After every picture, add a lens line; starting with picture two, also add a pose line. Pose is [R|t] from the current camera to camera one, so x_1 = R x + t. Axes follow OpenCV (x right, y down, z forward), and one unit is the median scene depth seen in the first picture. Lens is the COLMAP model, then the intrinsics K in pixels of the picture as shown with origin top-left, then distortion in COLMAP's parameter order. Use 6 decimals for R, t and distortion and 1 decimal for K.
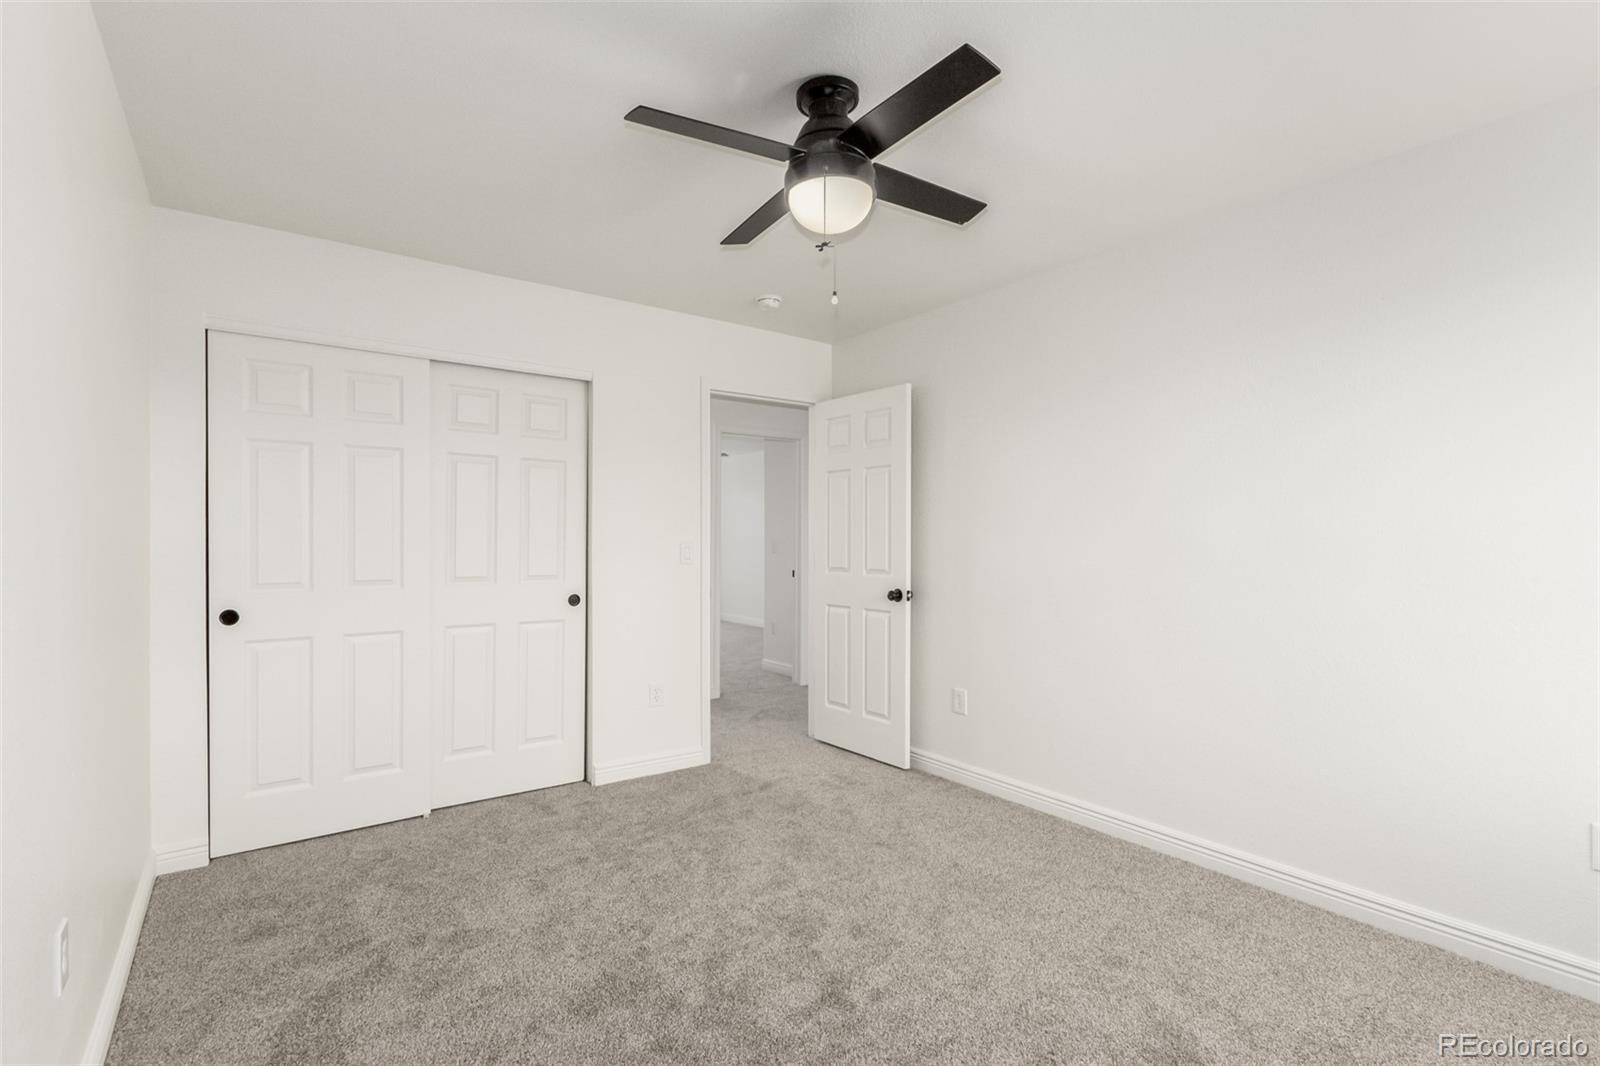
lens RADIAL K [[732.9, 0, 802.5], [0, 732.9, 545.0], [0, 0, 1]] dist [-0.000620, 0.000134]
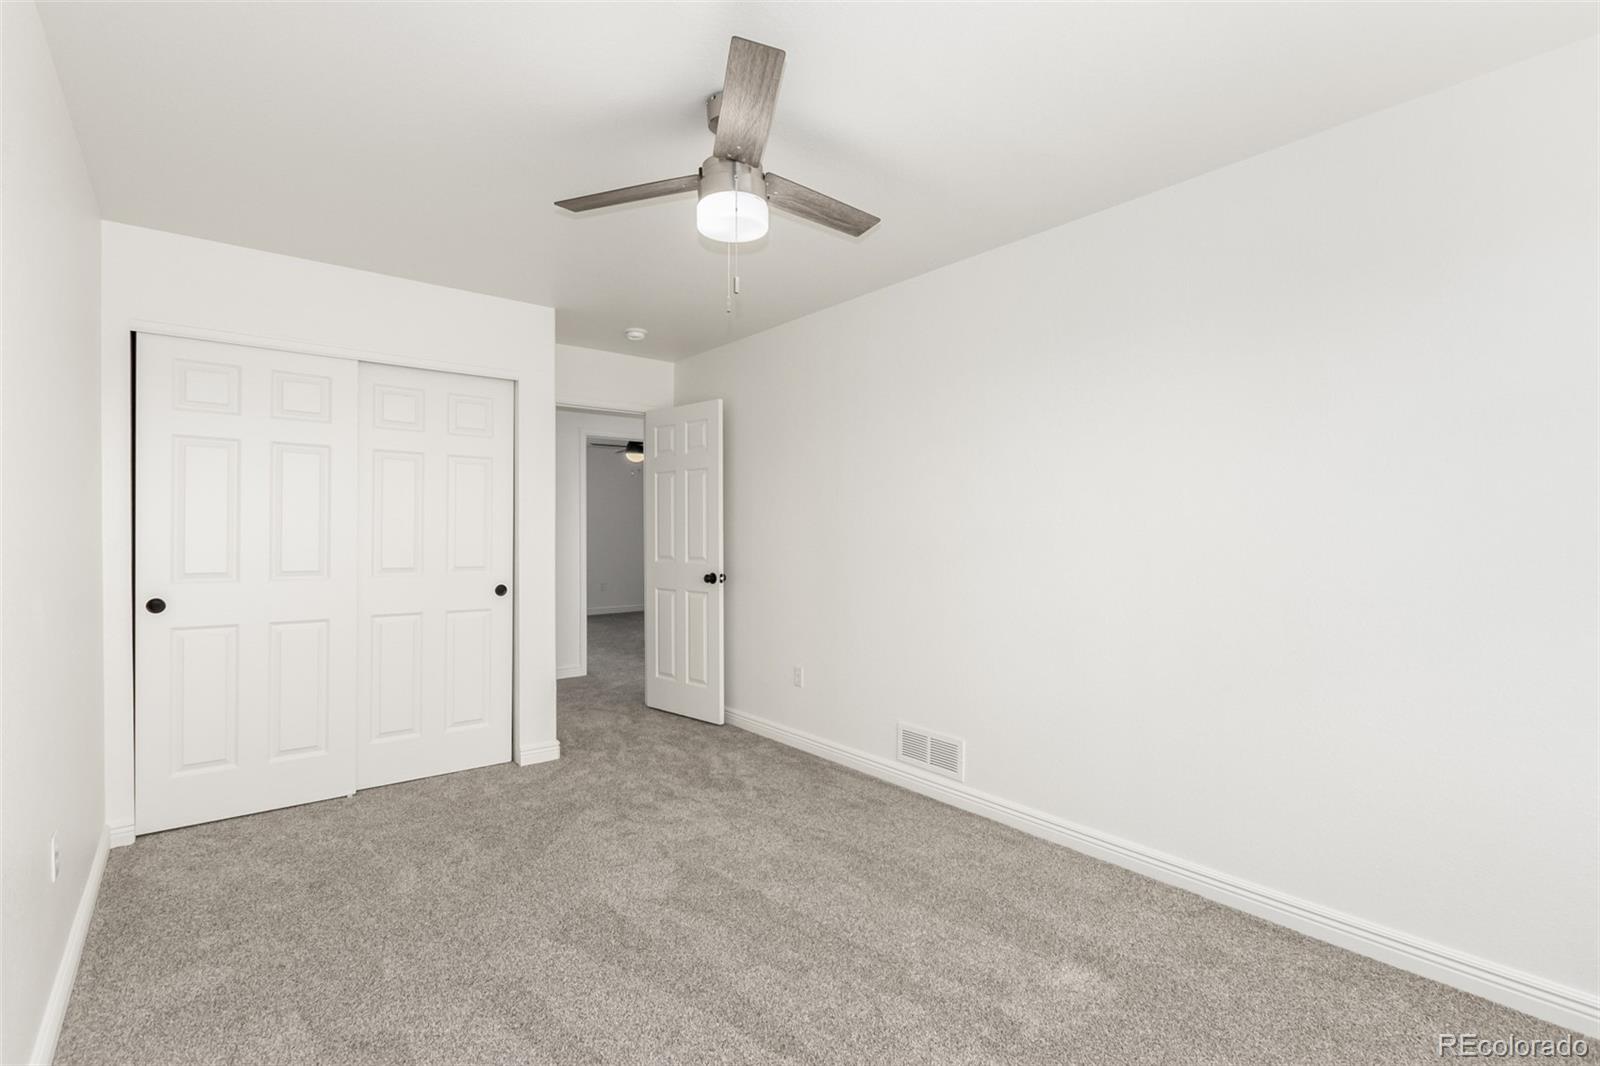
lens RADIAL K [[732.9, 0, 797.1], [0, 732.9, 539.2], [0, 0, 1]] dist [-0.000620, 0.000134]
pose [[0.999357, -0.002114, 0.035797, 0.107680], [0.002036, 0.999995, 0.002208, 0.001717], [-0.035801, -0.002134, 0.999357, -0.089144]]
